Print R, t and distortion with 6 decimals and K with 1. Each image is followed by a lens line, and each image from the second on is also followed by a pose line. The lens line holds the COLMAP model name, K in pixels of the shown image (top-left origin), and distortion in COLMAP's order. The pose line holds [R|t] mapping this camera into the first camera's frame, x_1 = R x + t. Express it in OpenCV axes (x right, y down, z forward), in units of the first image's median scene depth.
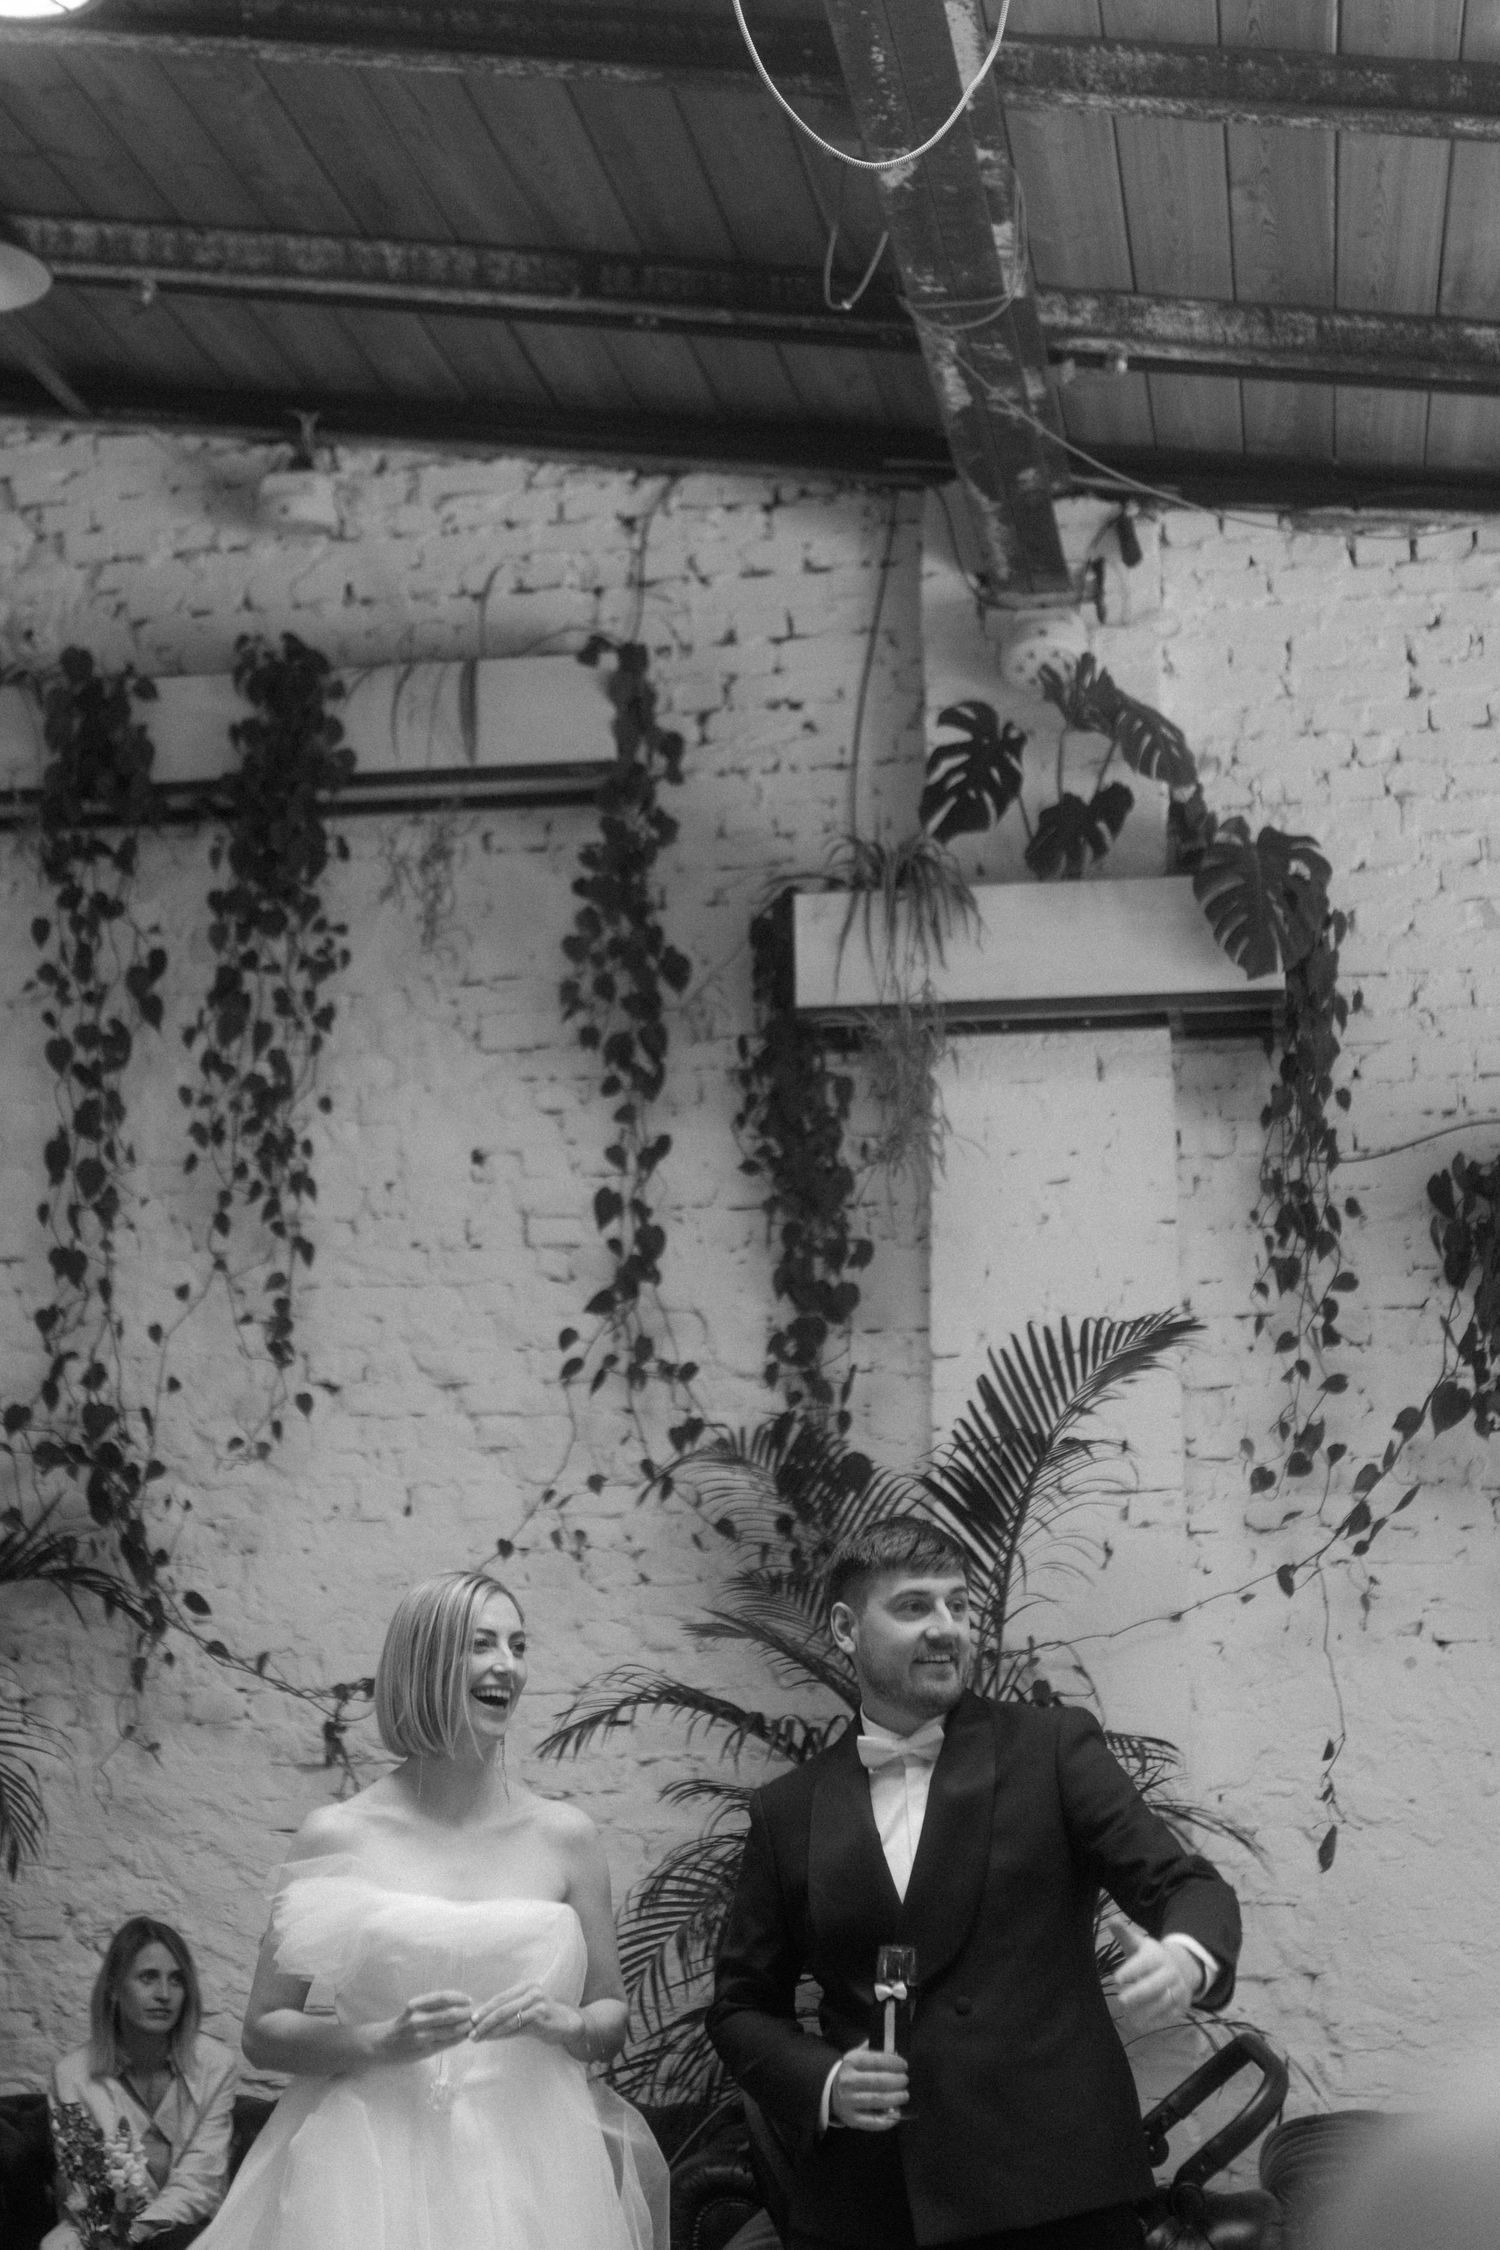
lens RADIAL K [[3473.0, 0, 727.3], [0, 3473.0, 1148.2], [0, 0, 1]] dist [0.004776, -0.006080]
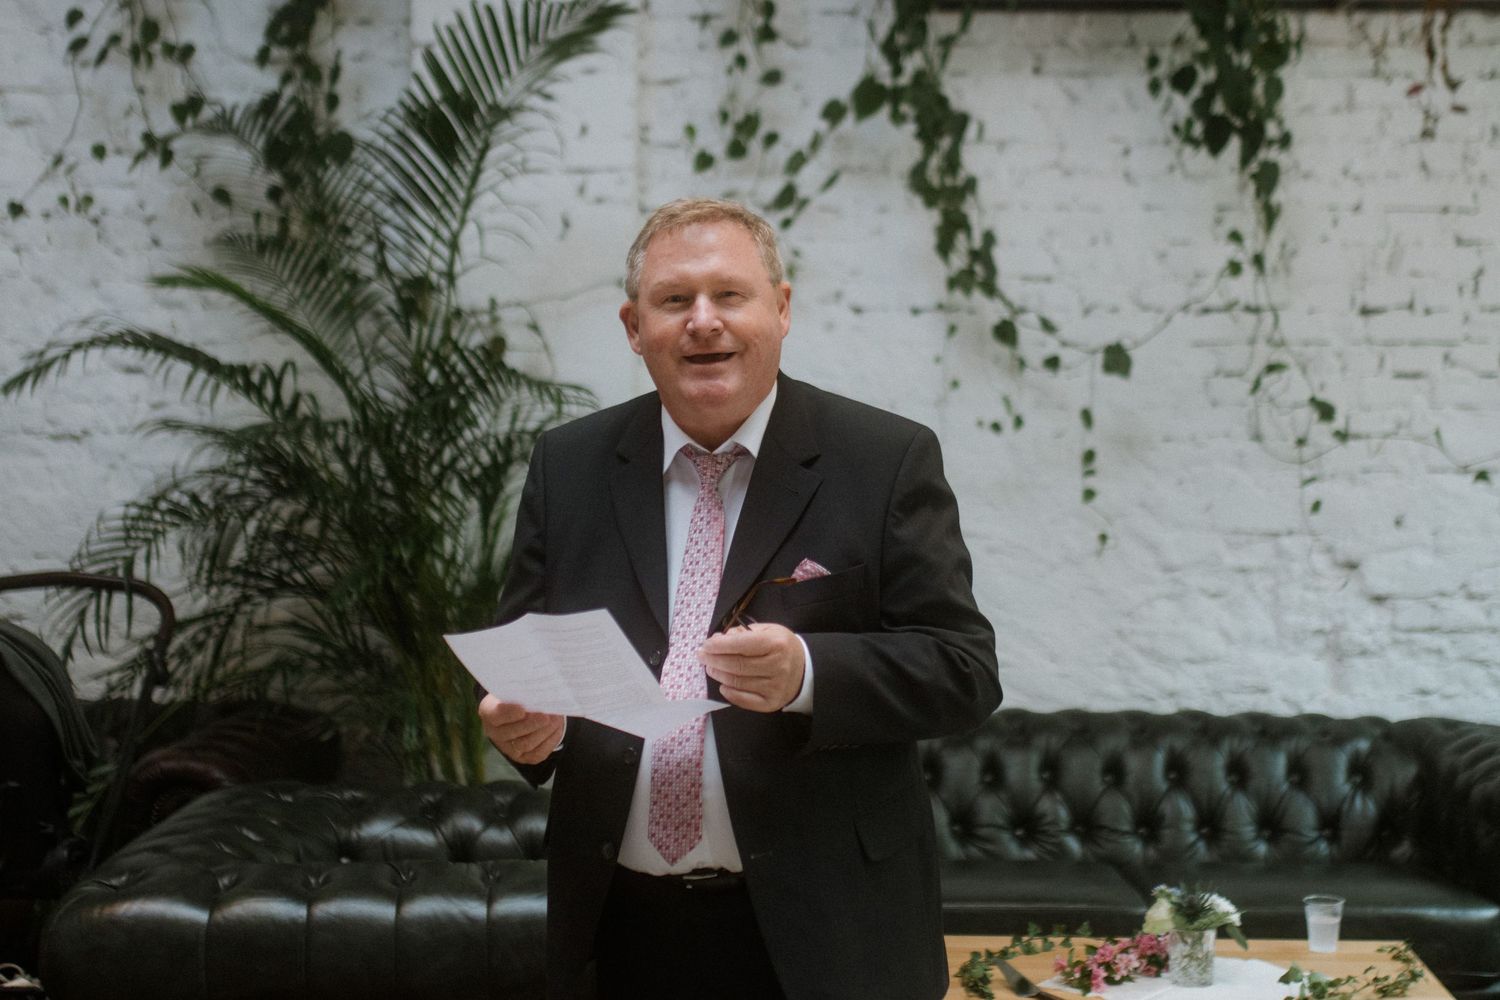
lens RADIAL K [[2475.7, 0, 778.6], [0, 2475.7, 472.6], [0, 0, 1]] dist [0.012556, -0.001019]
pose [[0.992459, 0.009180, 0.122229, 0.078386], [-0.032569, 0.981097, 0.190759, 0.039164], [-0.118167, -0.193301, 0.973998, 0.192895]]
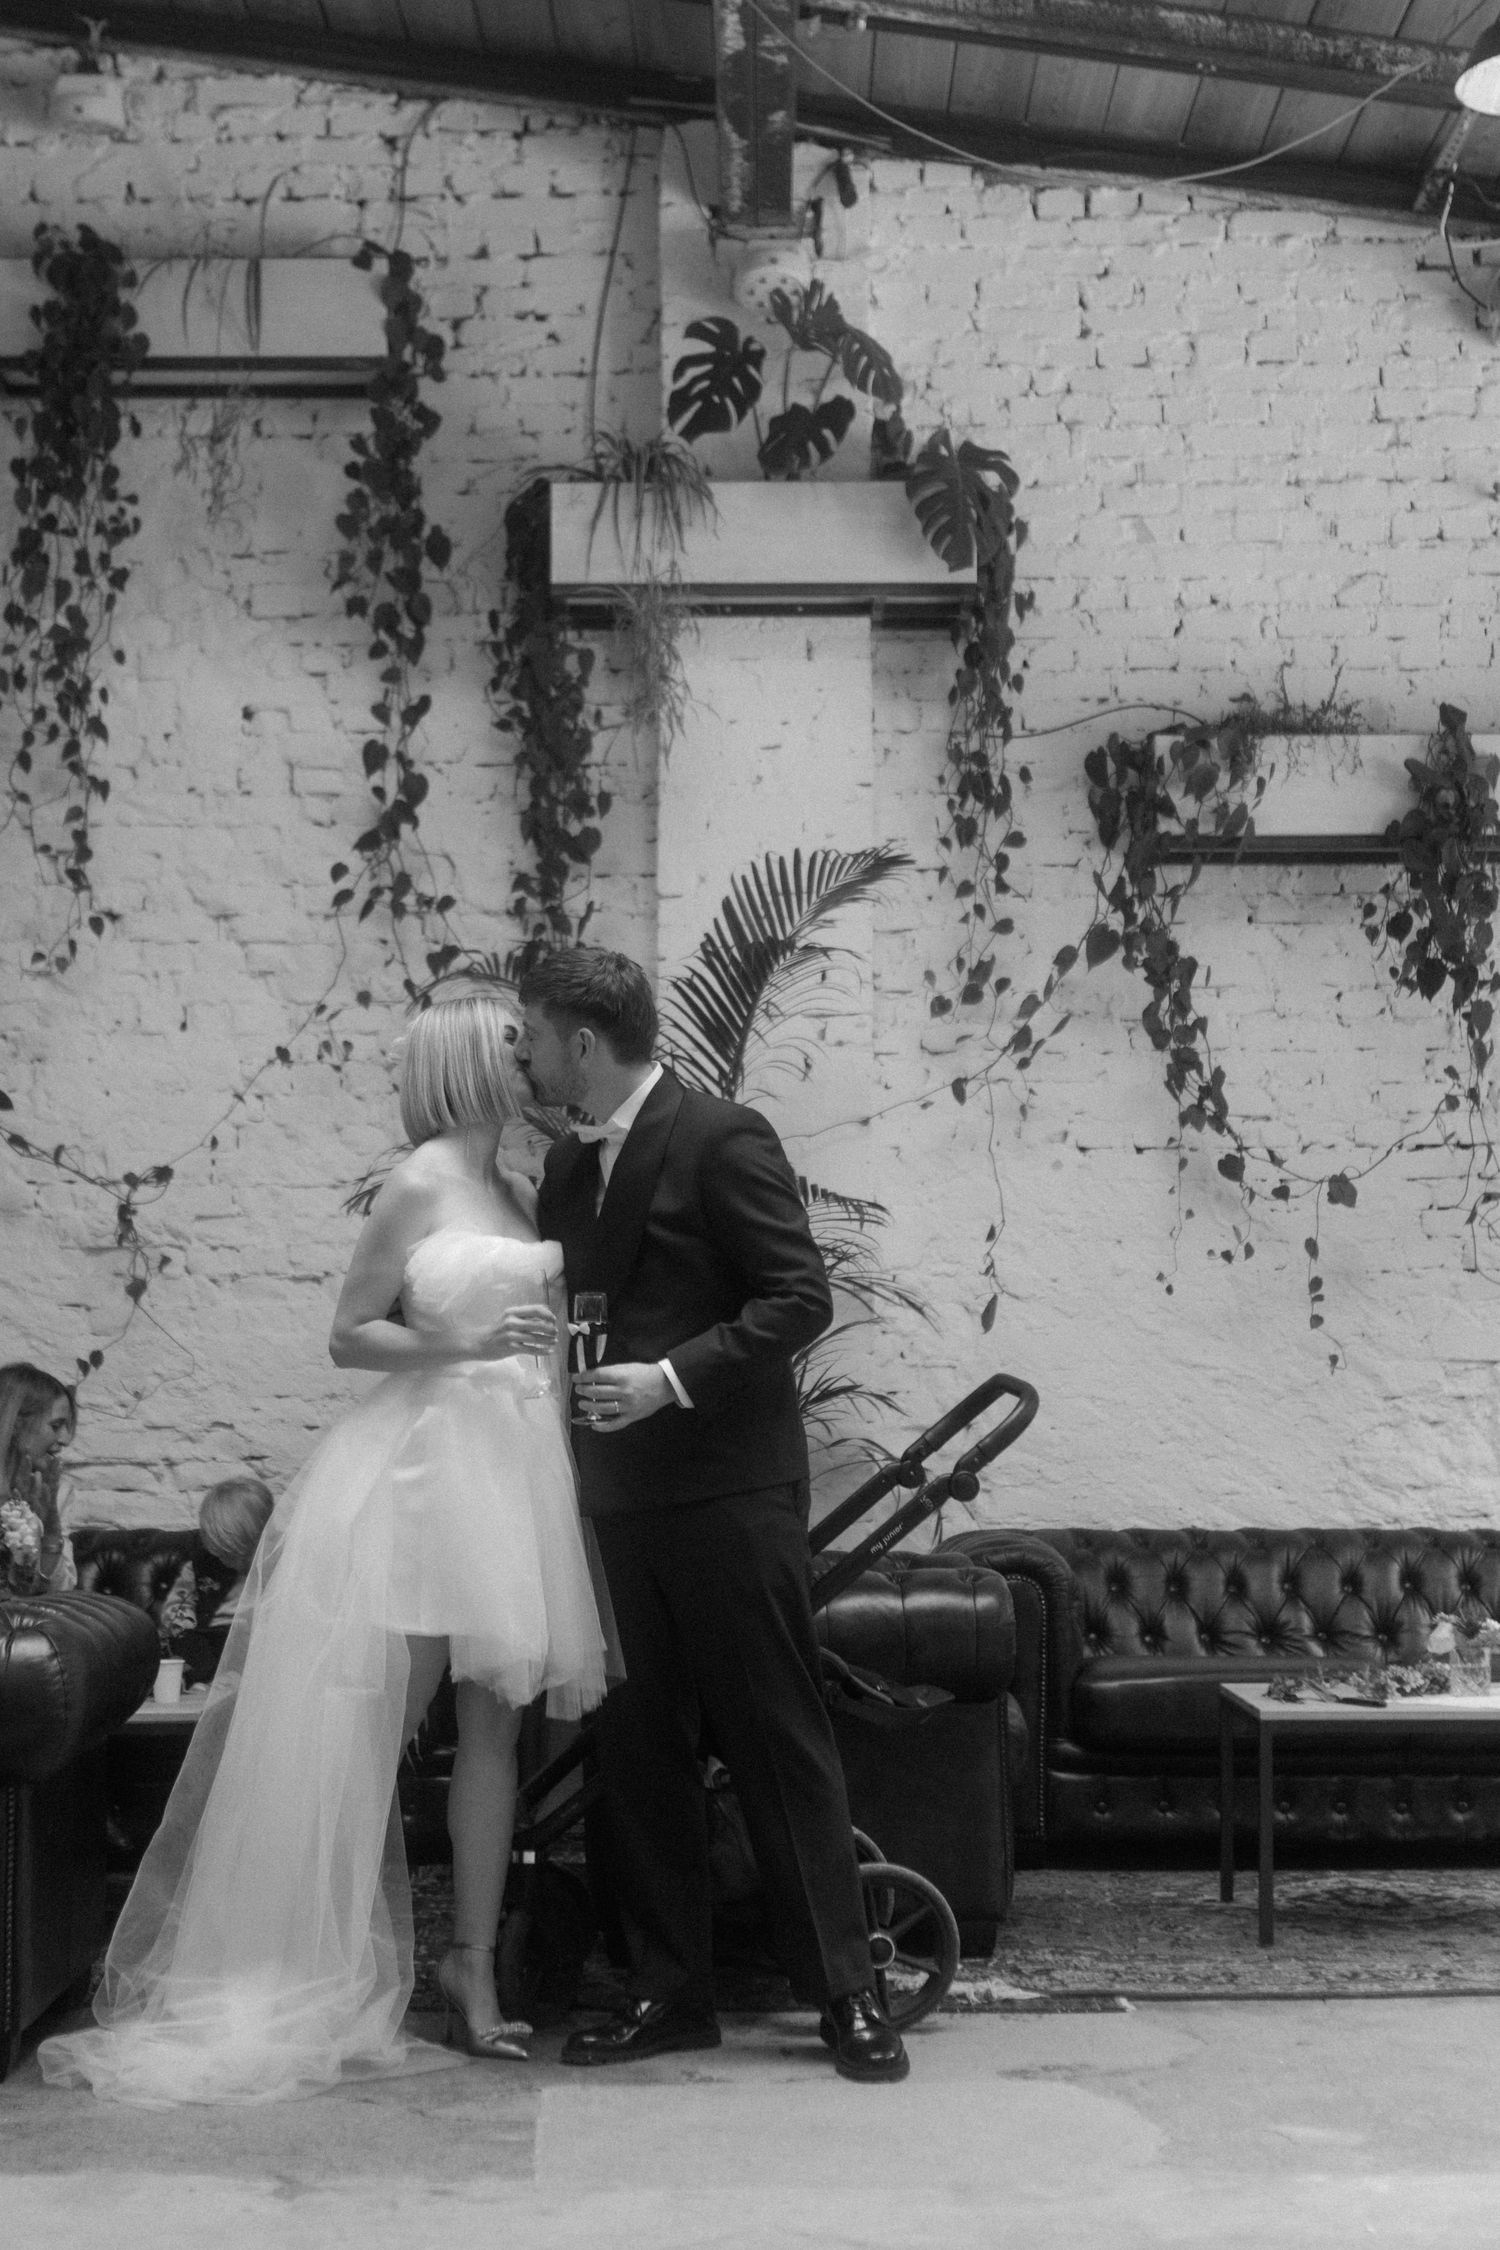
lens RADIAL K [[3495.2, 0, 754.0], [0, 3495.2, 1141.5], [0, 0, 1]] dist [0.006285, 0.015433]
pose [[0.987537, 0.017091, 0.156455, -0.088612], [-0.030431, 0.996062, 0.083269, 0.043046], [-0.154415, -0.086992, 0.984169, -0.148818]]
